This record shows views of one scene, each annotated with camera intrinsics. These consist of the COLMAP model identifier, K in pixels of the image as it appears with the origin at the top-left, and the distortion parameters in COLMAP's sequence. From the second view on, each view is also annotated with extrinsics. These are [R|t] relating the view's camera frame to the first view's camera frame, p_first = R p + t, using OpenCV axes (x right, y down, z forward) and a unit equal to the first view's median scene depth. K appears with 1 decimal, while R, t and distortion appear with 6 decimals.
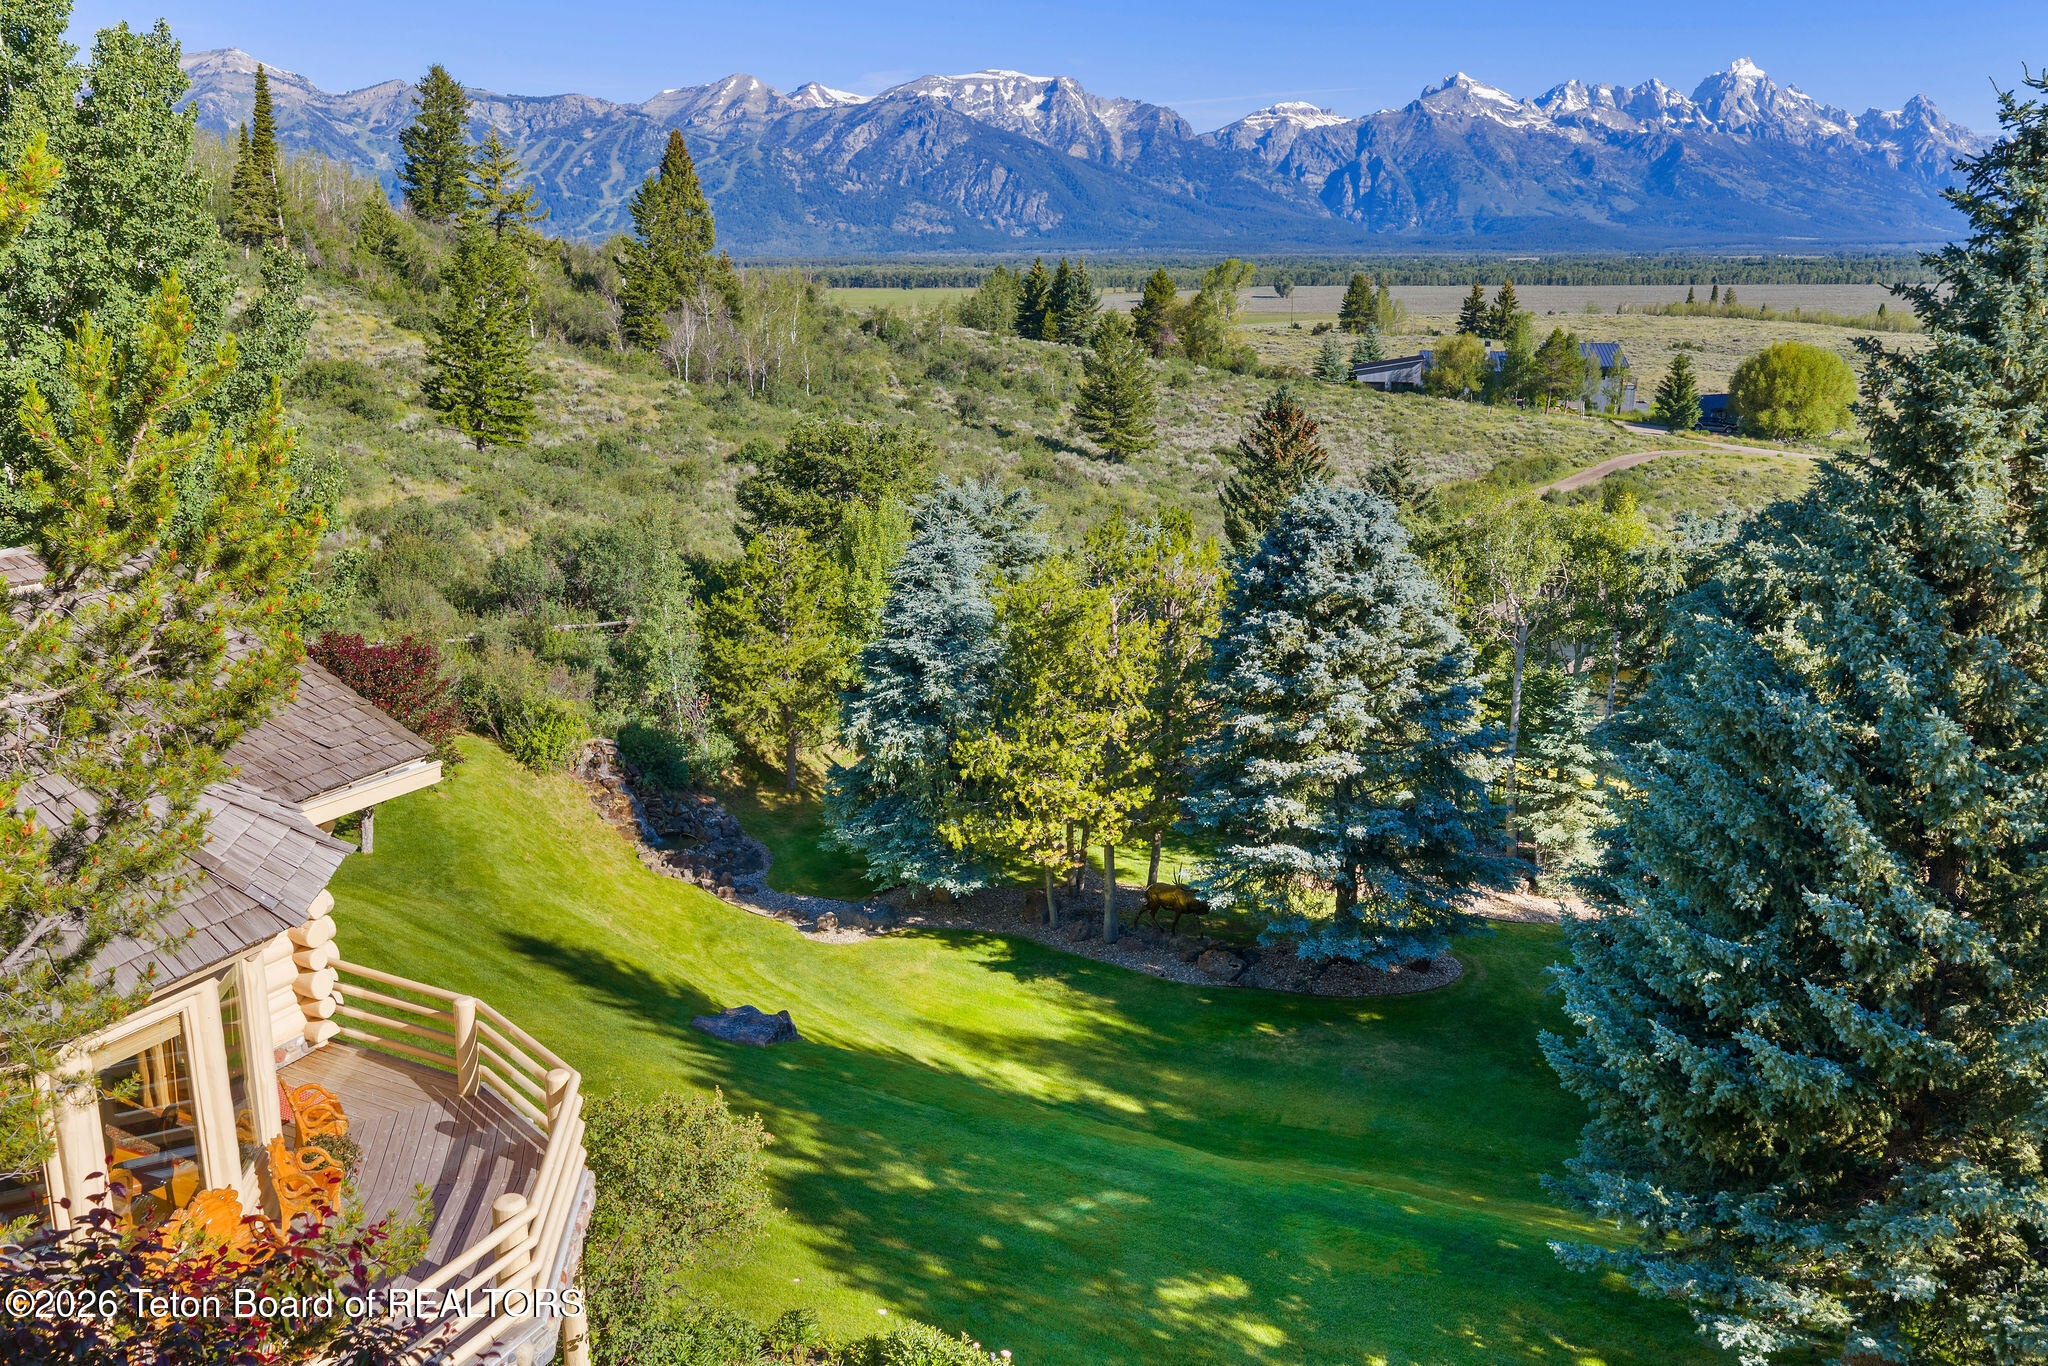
lens RADIAL K [[1741.7, 0, 1009.9], [0, 1741.7, 677.2], [0, 0, 1]] dist [0.017845, -0.025821]
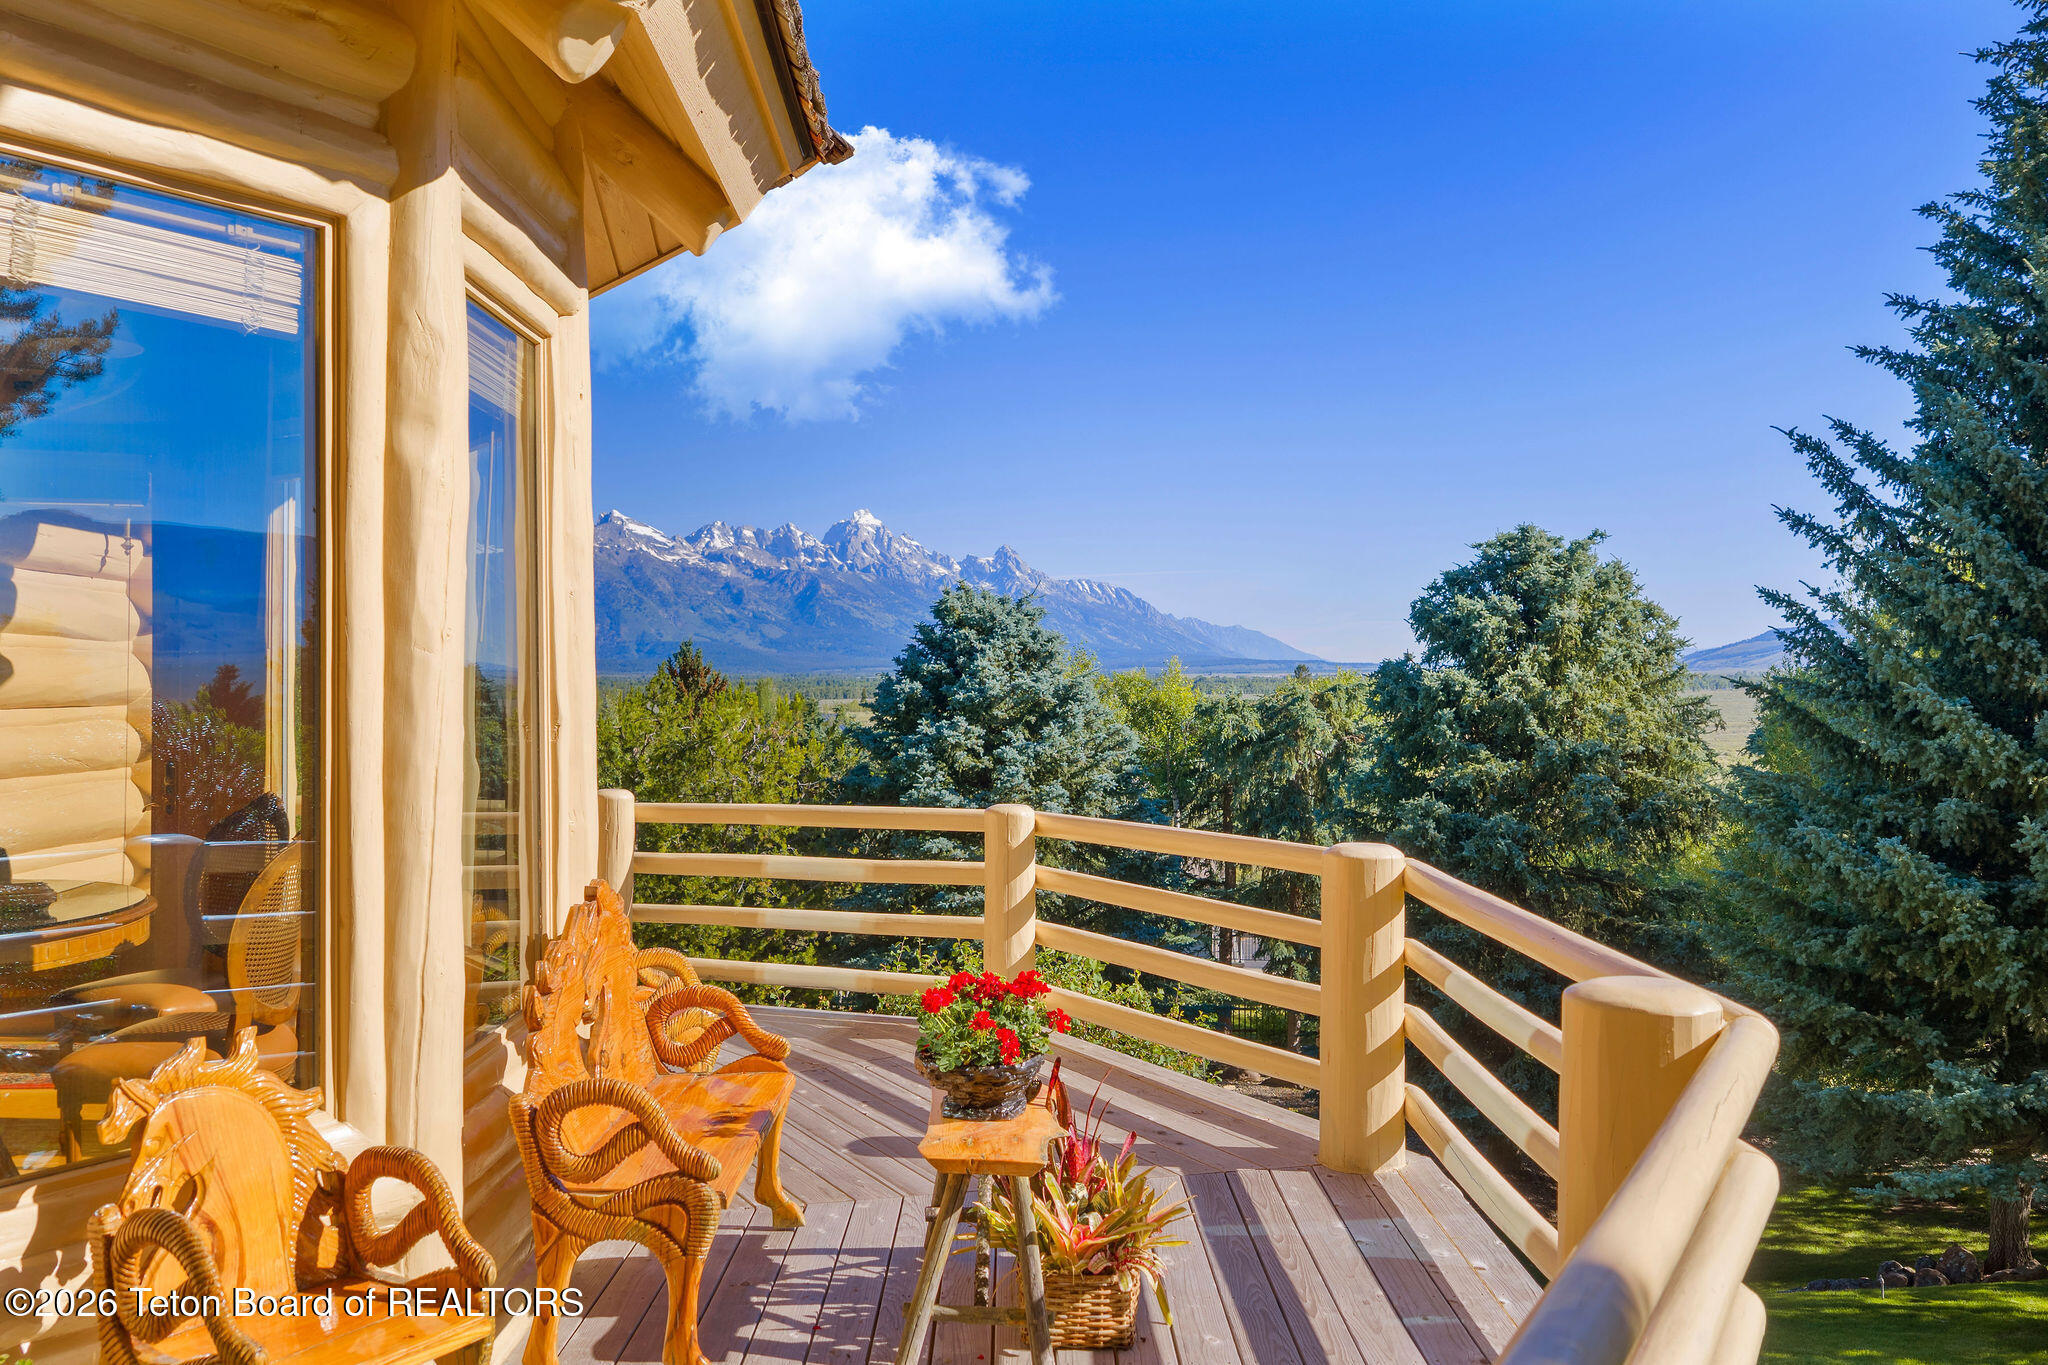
lens RADIAL K [[1730.6, 0, 1020.3], [0, 1730.6, 688.3], [0, 0, 1]] dist [0.031557, -0.069905]
pose [[0.889136, -0.003463, 0.457631, -0.064081], [0.110154, 0.972192, -0.206662, 0.039720], [-0.444189, 0.234161, 0.864792, 0.078754]]
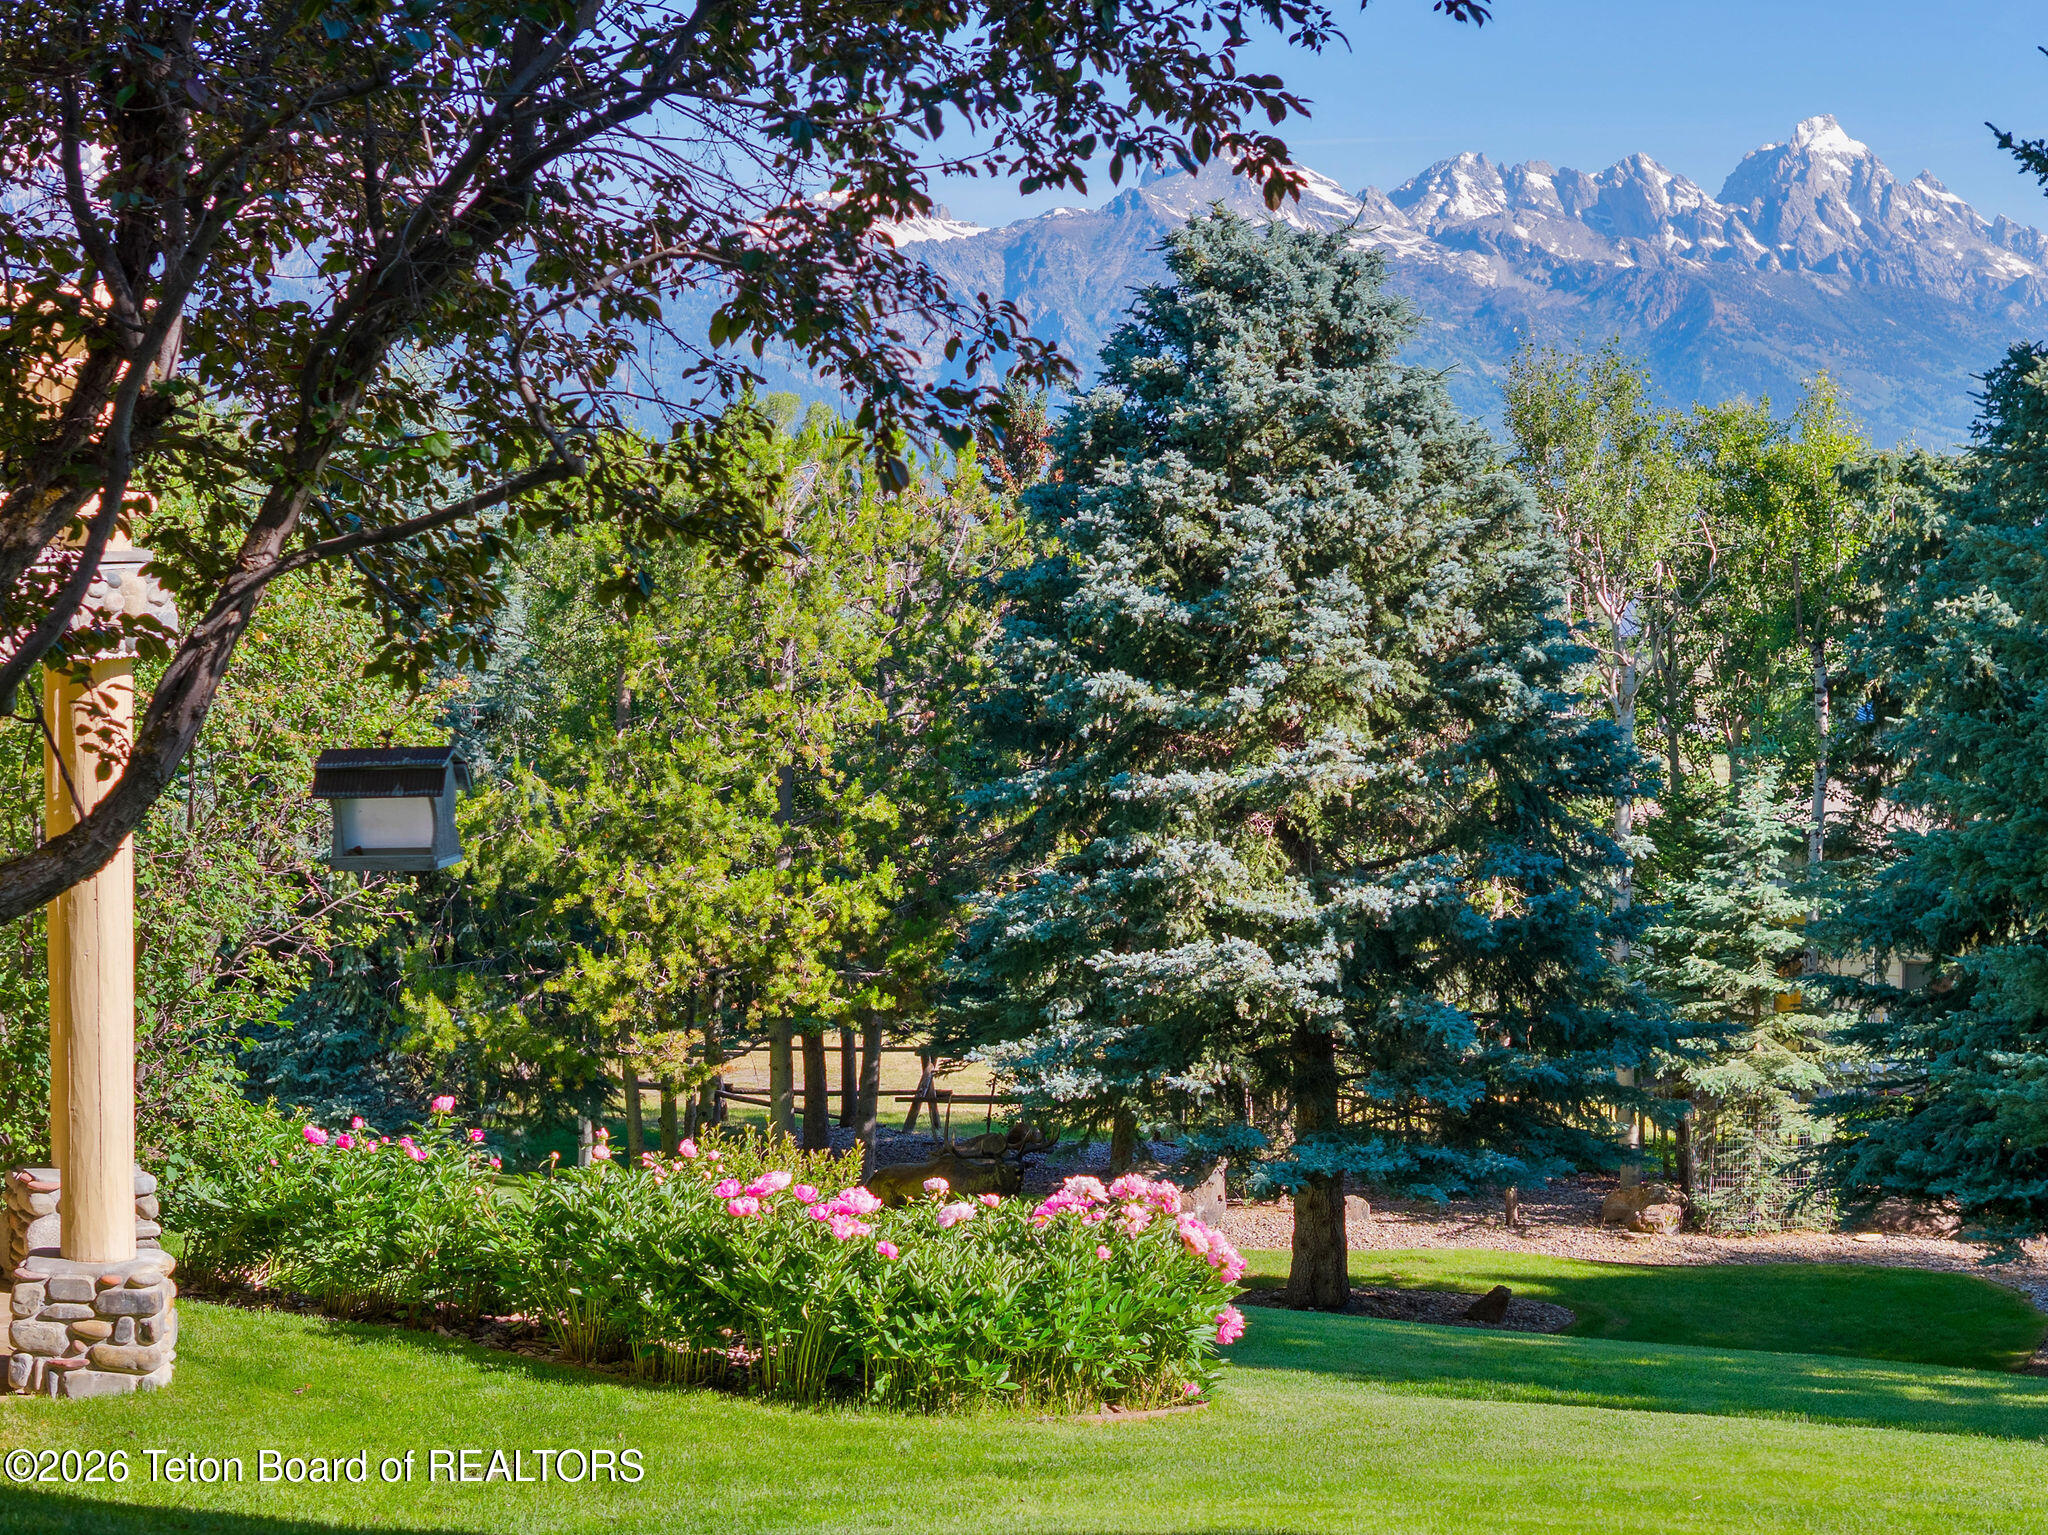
lens RADIAL K [[4252.0, 0, 1023.5], [0, 4252.0, 848.6], [0, 0, 1]] dist [-0.119608, 0.000000]
pose [[0.981049, -0.012148, 0.193378, -0.030920], [0.044224, 0.985728, -0.162435, 0.076250], [-0.188645, 0.167908, 0.967585, -0.016196]]
